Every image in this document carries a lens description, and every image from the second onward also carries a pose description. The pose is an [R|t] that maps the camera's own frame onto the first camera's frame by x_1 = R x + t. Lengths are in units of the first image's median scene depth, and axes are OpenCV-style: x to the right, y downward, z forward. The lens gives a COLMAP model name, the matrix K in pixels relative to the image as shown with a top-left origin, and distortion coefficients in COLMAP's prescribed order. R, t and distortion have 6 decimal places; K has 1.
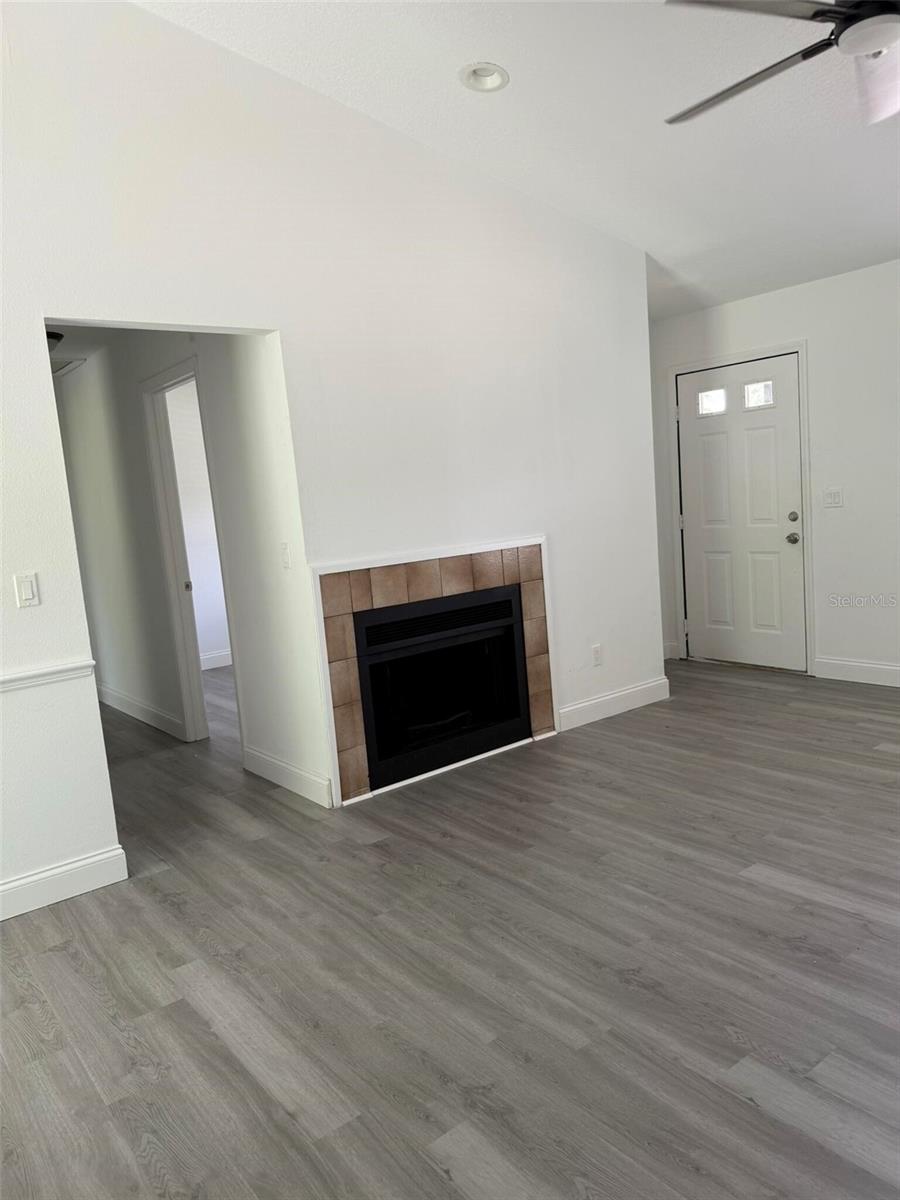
lens RADIAL K [[860.5, 0, 446.1], [0, 860.5, 604.7], [0, 0, 1]] dist [0.054464, -0.065455]
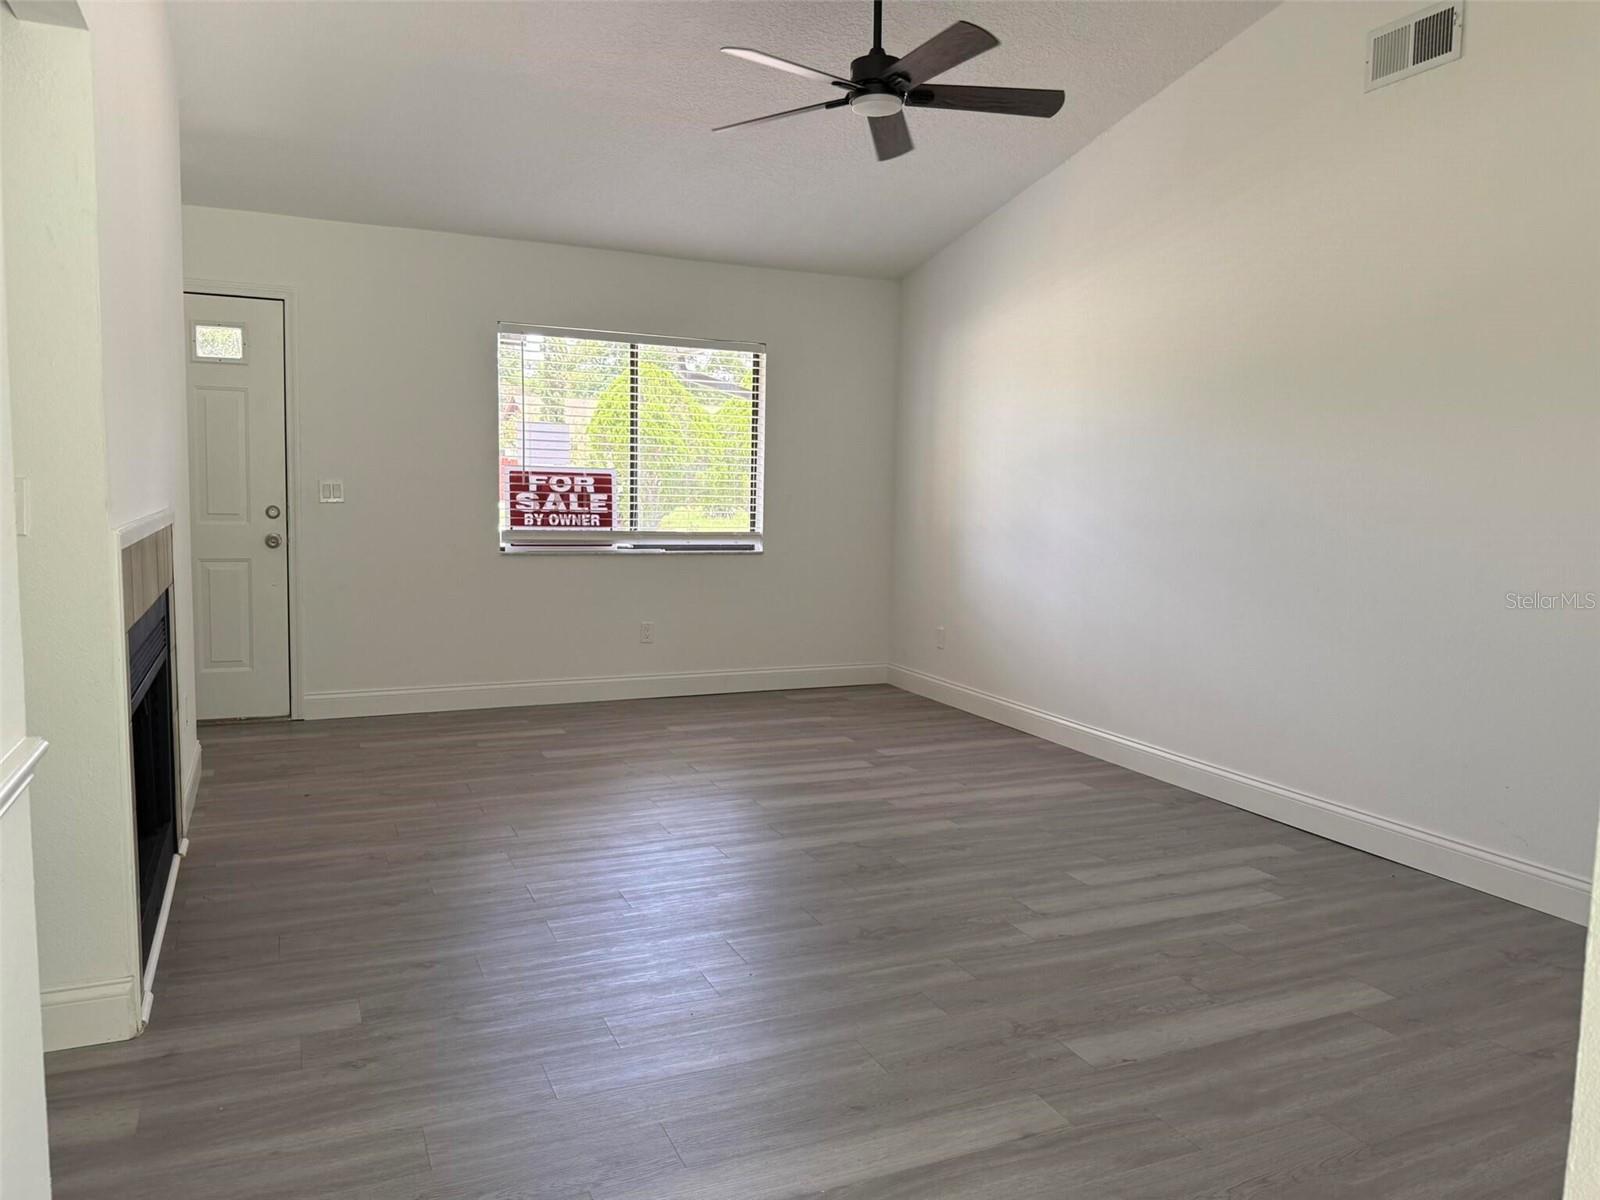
lens RADIAL K [[1147.3, 0, 788.5], [0, 1147.3, 592.1], [0, 0, 1]] dist [0.054464, -0.065455]
pose [[0.234200, -0.012969, 0.972102, -0.672672], [0.091803, 0.995738, -0.008833, 0.025642], [-0.967844, 0.091311, 0.234392, 0.466169]]
